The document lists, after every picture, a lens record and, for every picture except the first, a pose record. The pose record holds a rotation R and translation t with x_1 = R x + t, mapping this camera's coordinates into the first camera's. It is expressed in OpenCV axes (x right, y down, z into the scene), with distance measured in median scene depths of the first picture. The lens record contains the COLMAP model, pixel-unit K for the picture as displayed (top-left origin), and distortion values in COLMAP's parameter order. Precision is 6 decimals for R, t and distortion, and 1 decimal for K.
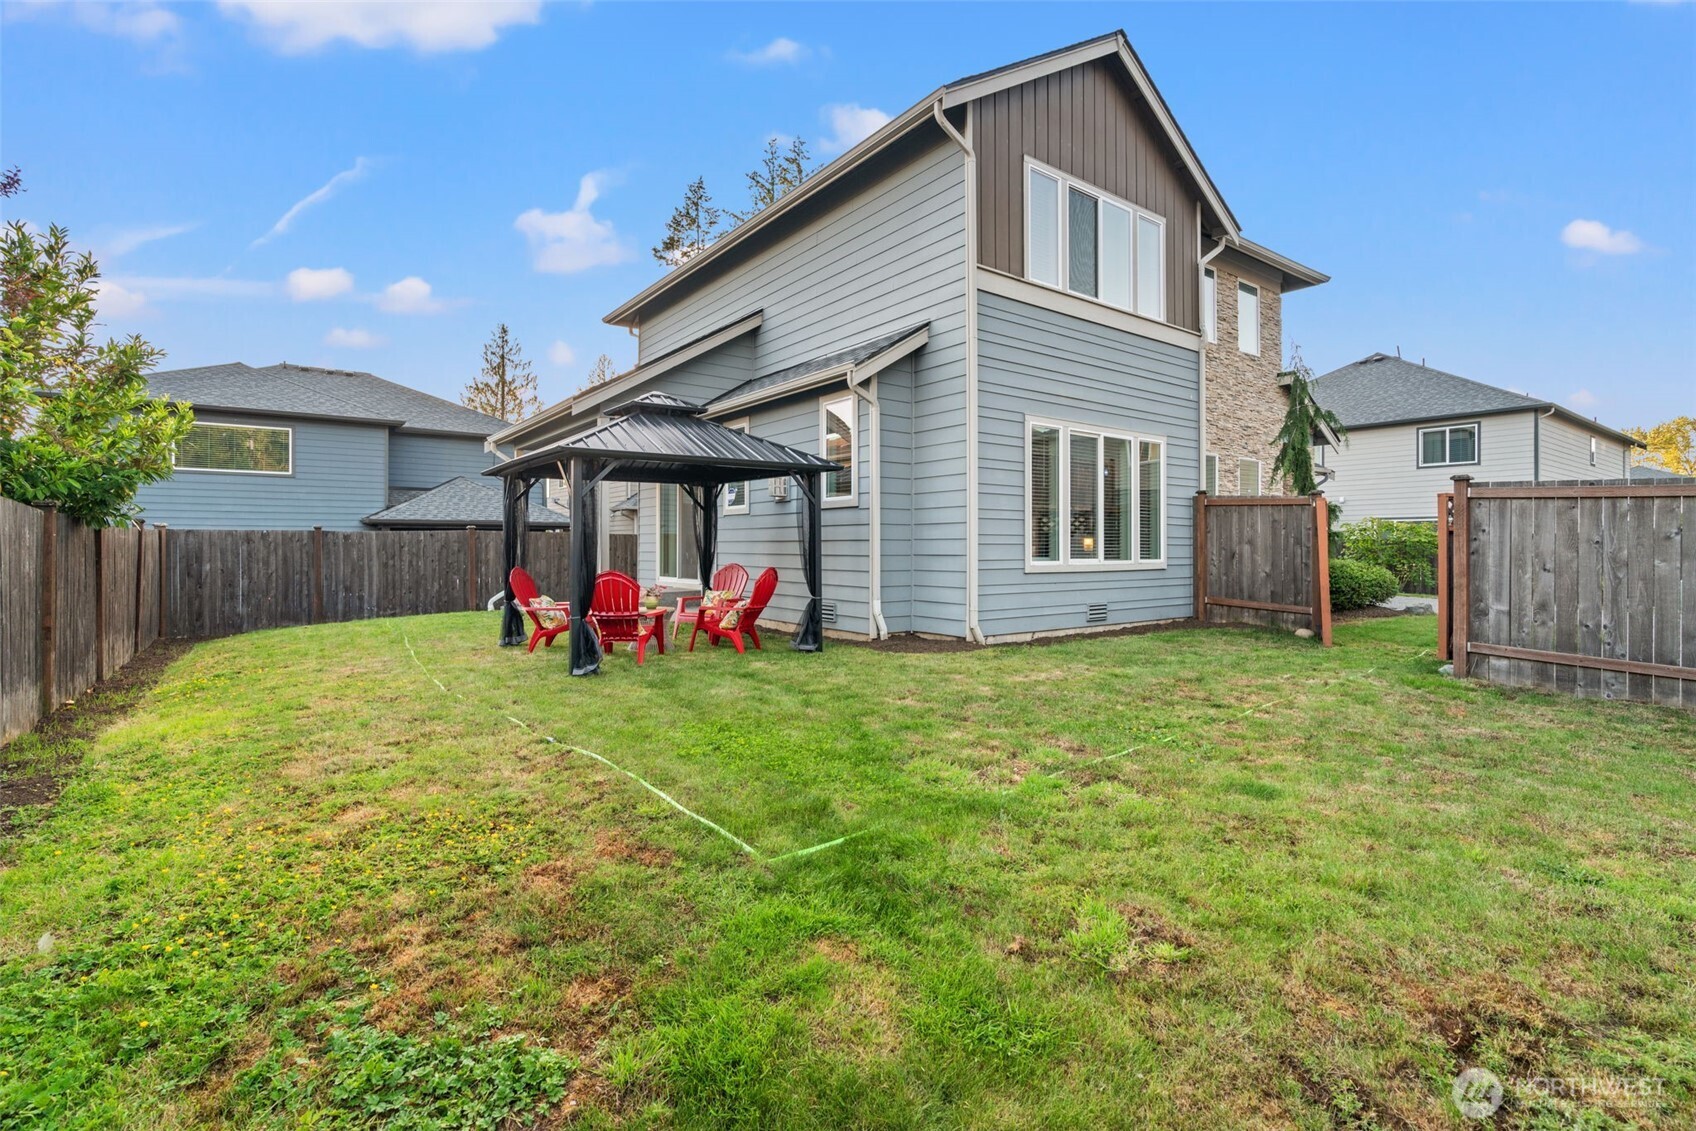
lens RADIAL K [[754.4, 0, 844.0], [0, 754.4, 555.9], [0, 0, 1]] dist [-0.008813, 0.001648]
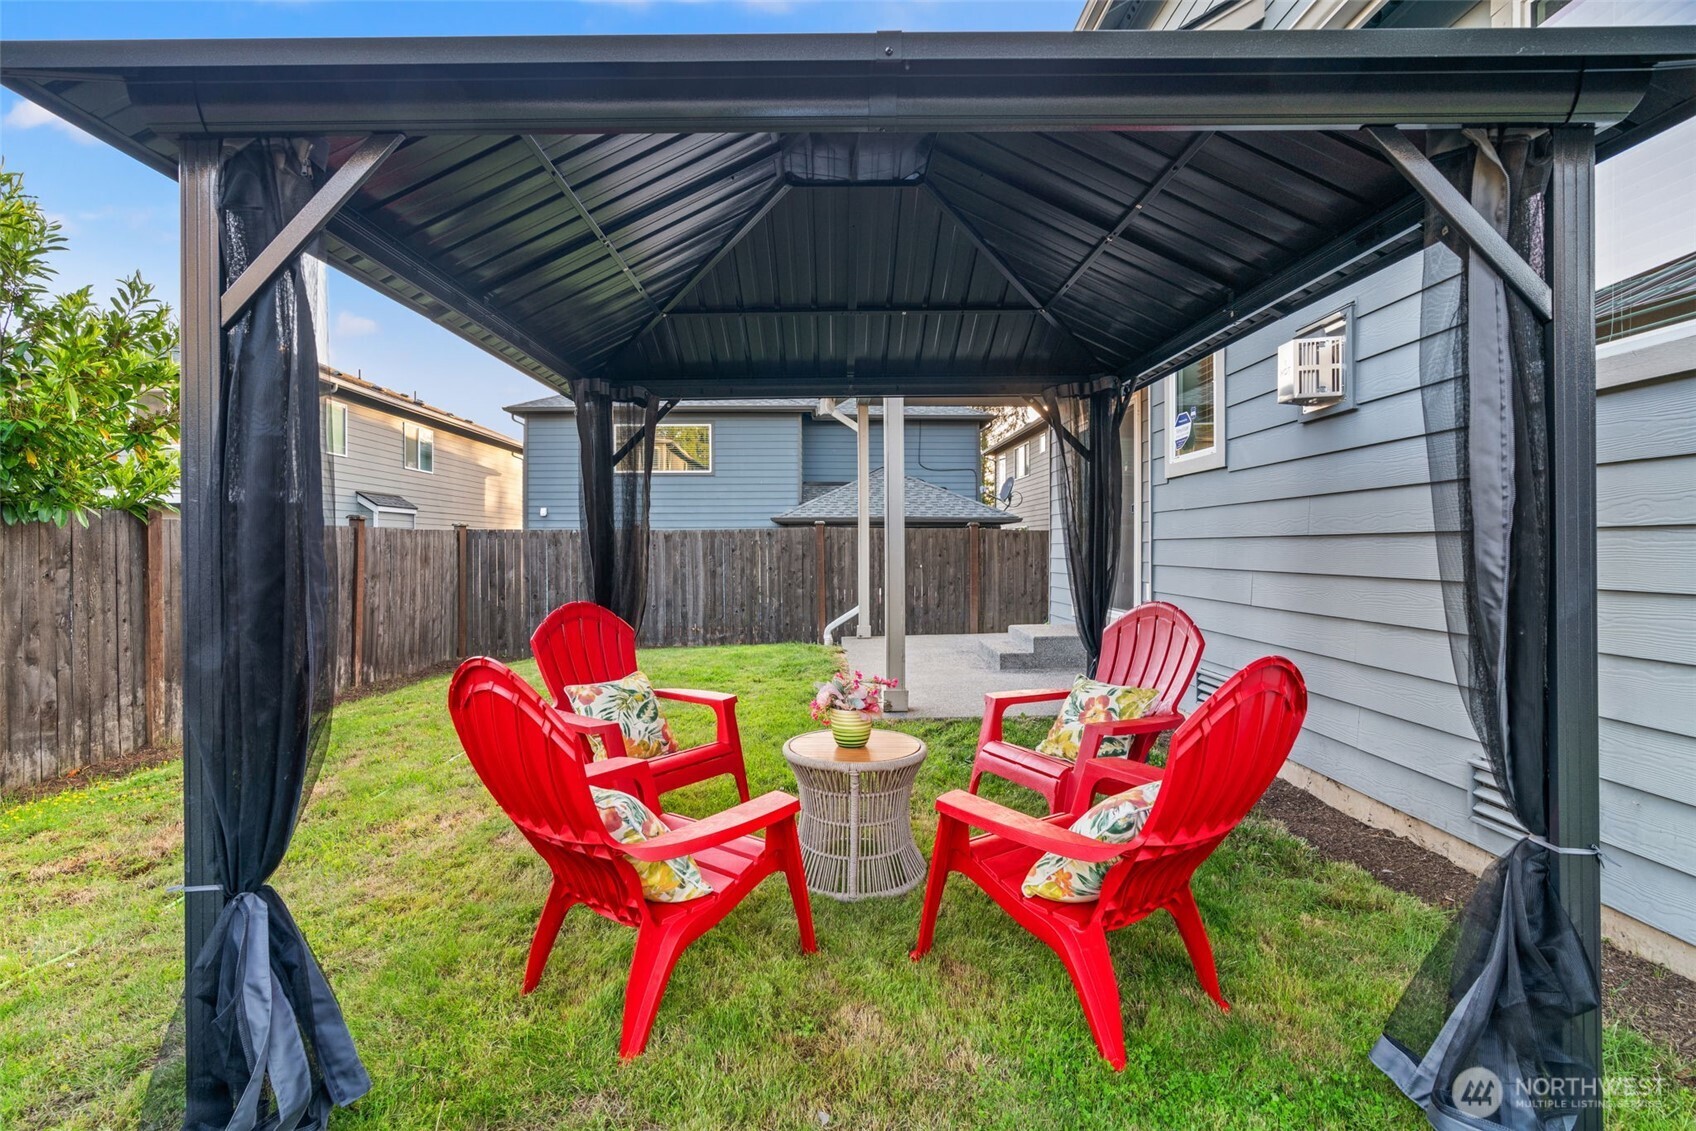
lens RADIAL K [[754.4, 0, 840.8], [0, 754.4, 557.0], [0, 0, 1]] dist [-0.008813, 0.001648]
pose [[0.795049, 0.005963, -0.606516, -0.040394], [-0.004733, 0.999982, 0.003627, -0.008723], [0.606527, -0.000014, 0.795063, 0.481364]]
